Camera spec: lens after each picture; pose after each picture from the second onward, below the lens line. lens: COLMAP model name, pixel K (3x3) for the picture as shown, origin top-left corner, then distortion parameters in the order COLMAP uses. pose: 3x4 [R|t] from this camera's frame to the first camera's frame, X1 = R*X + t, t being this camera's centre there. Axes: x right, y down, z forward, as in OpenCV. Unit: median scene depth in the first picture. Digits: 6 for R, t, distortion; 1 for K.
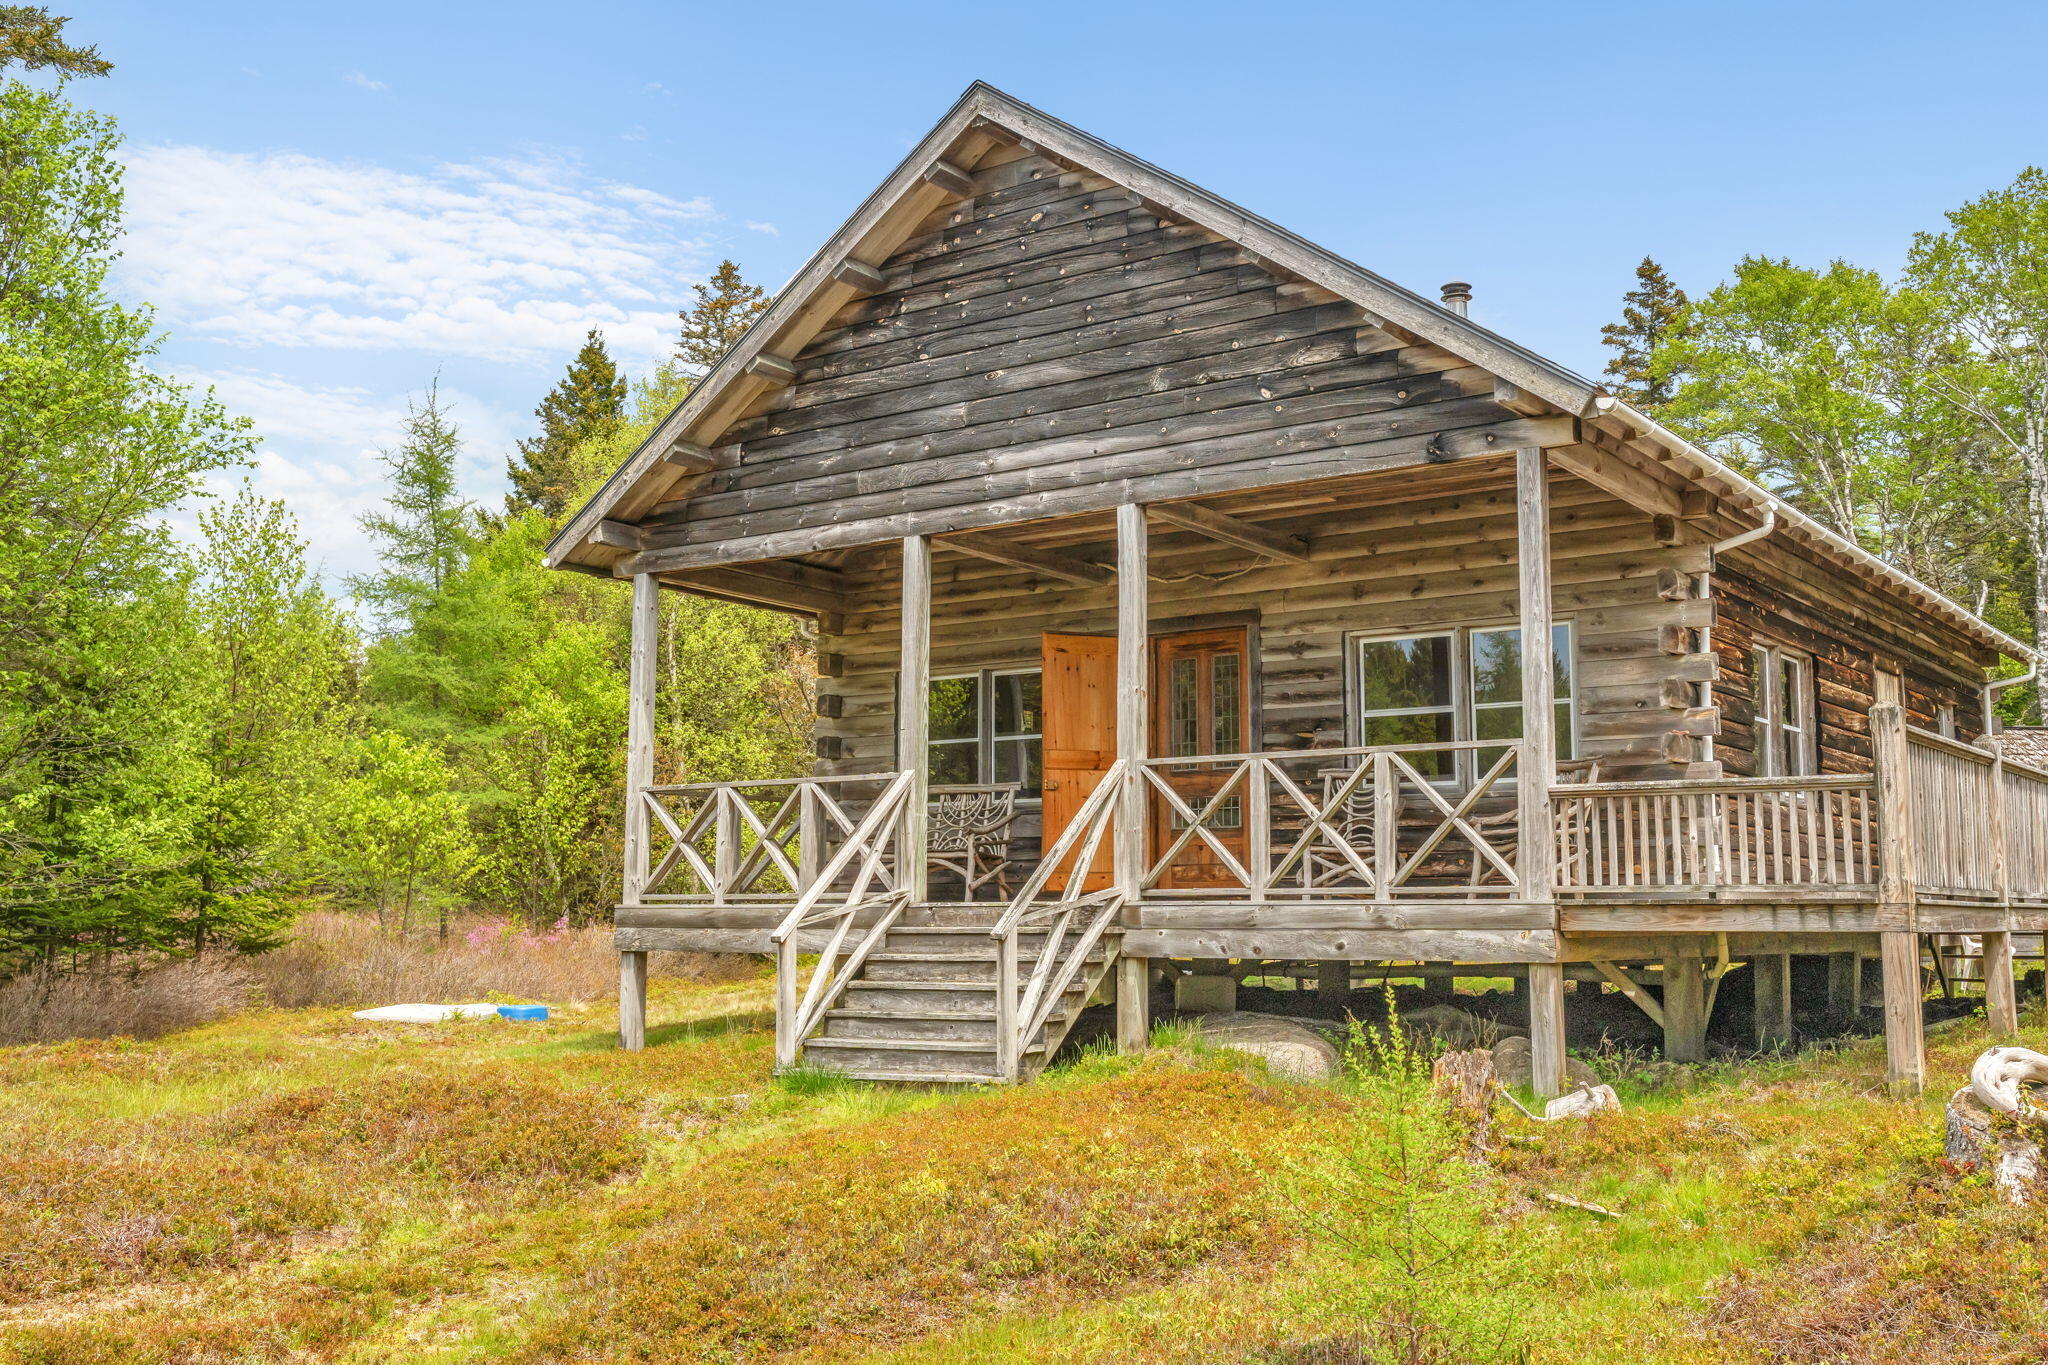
lens RADIAL K [[1976.7, 0, 1024.0], [0, 1976.7, 682.5], [0, 0, 1]] dist [0.003459, 0.020468]
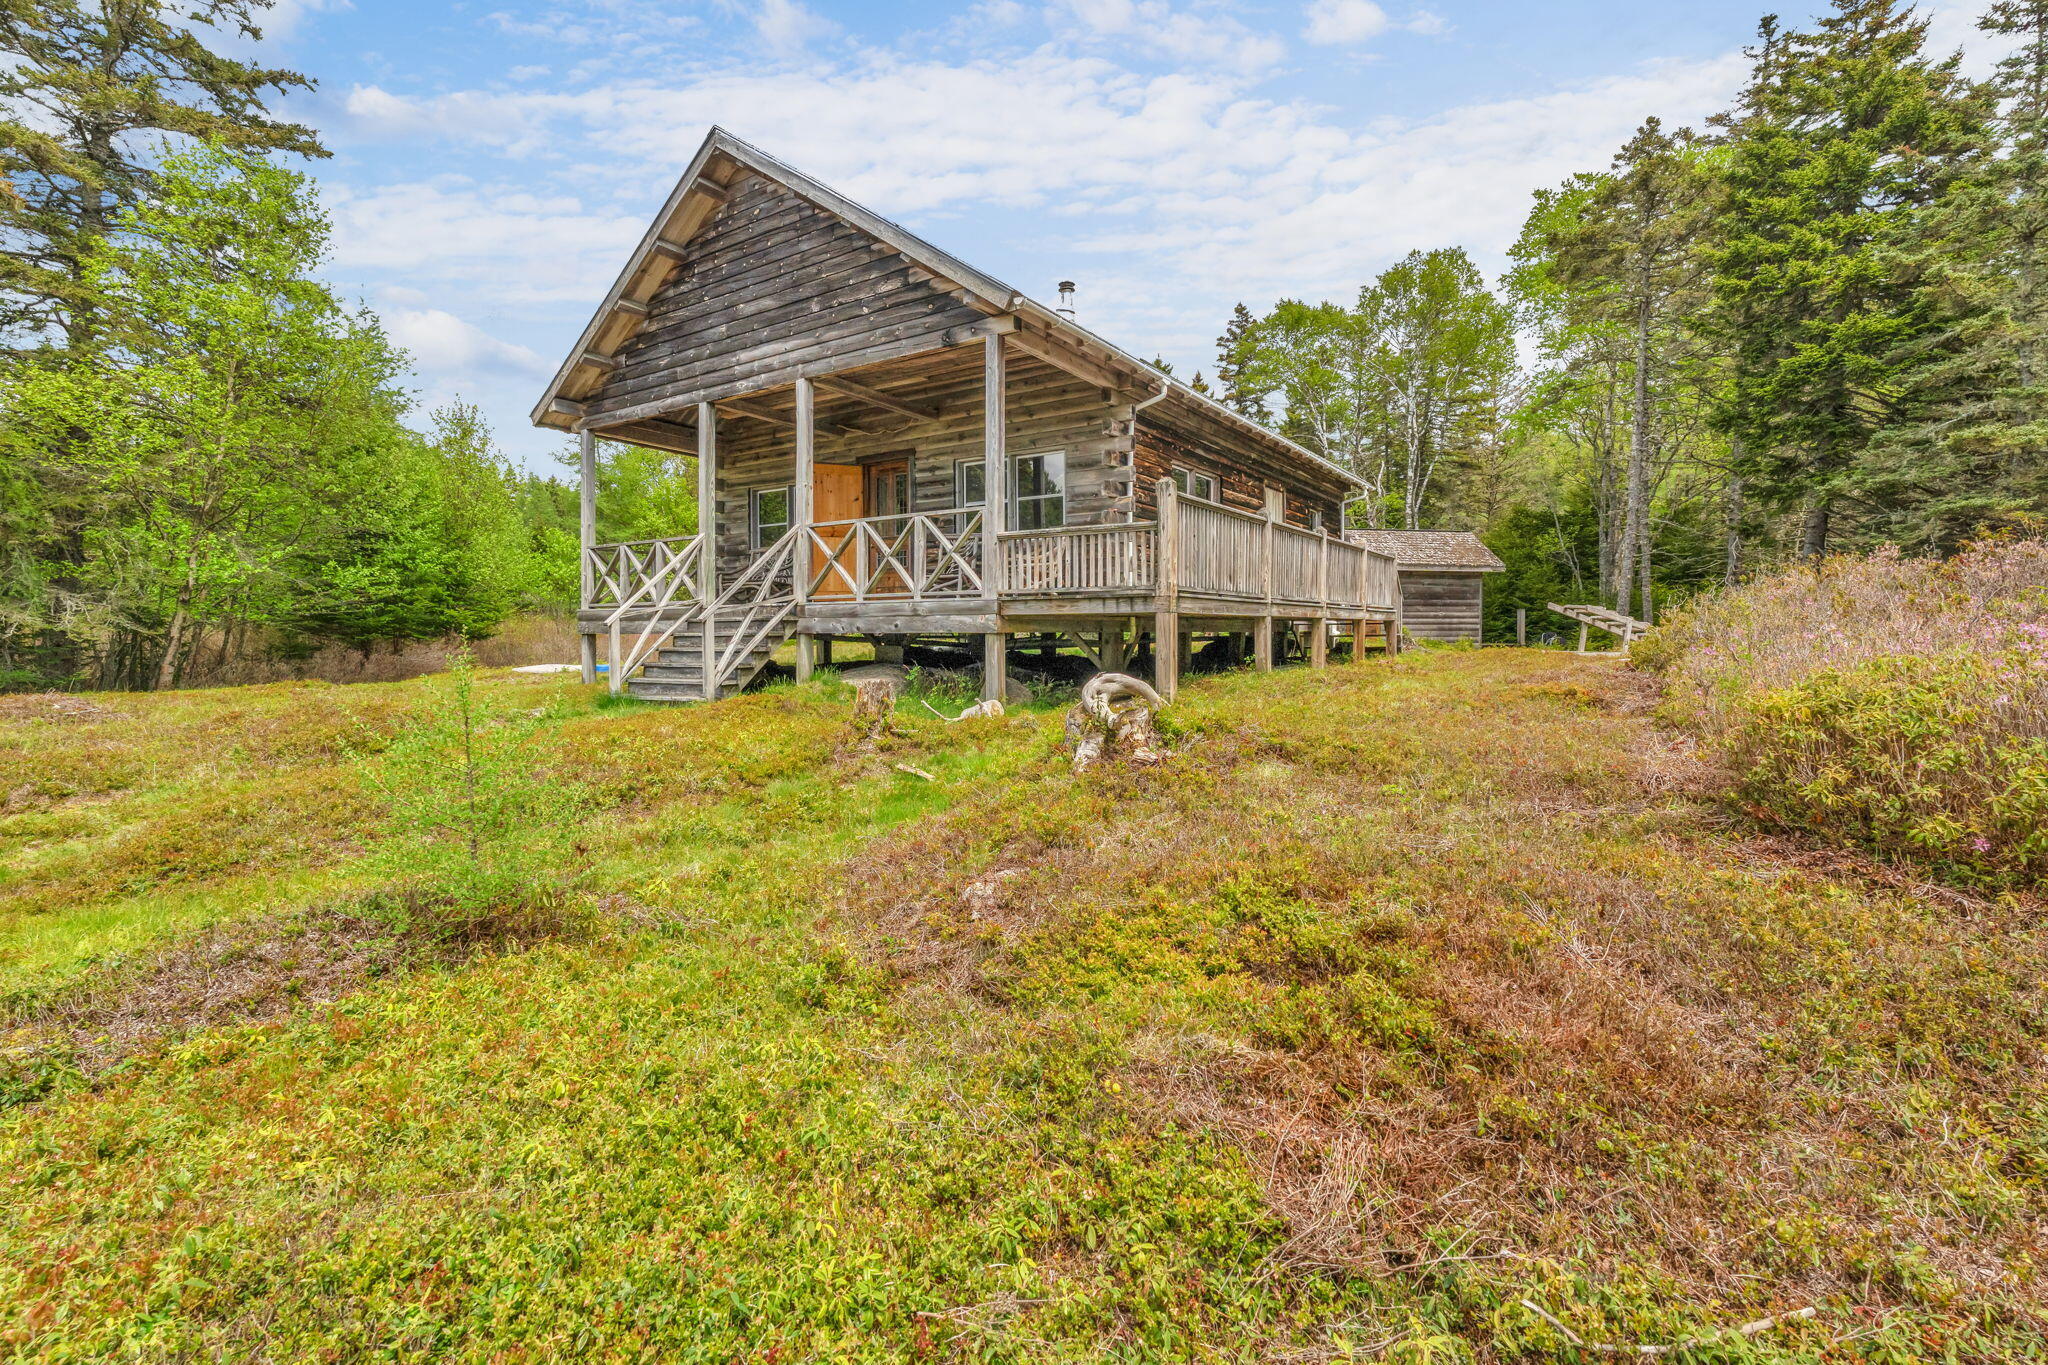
lens RADIAL K [[890.8, 0, 1020.1], [0, 890.8, 647.4], [0, 0, 1]] dist [-0.000790, -0.000057]
pose [[0.999627, -0.004385, 0.026954, 0.219217], [0.000624, 0.990434, 0.137983, 0.036468], [-0.027301, -0.137915, 0.990068, 0.169599]]
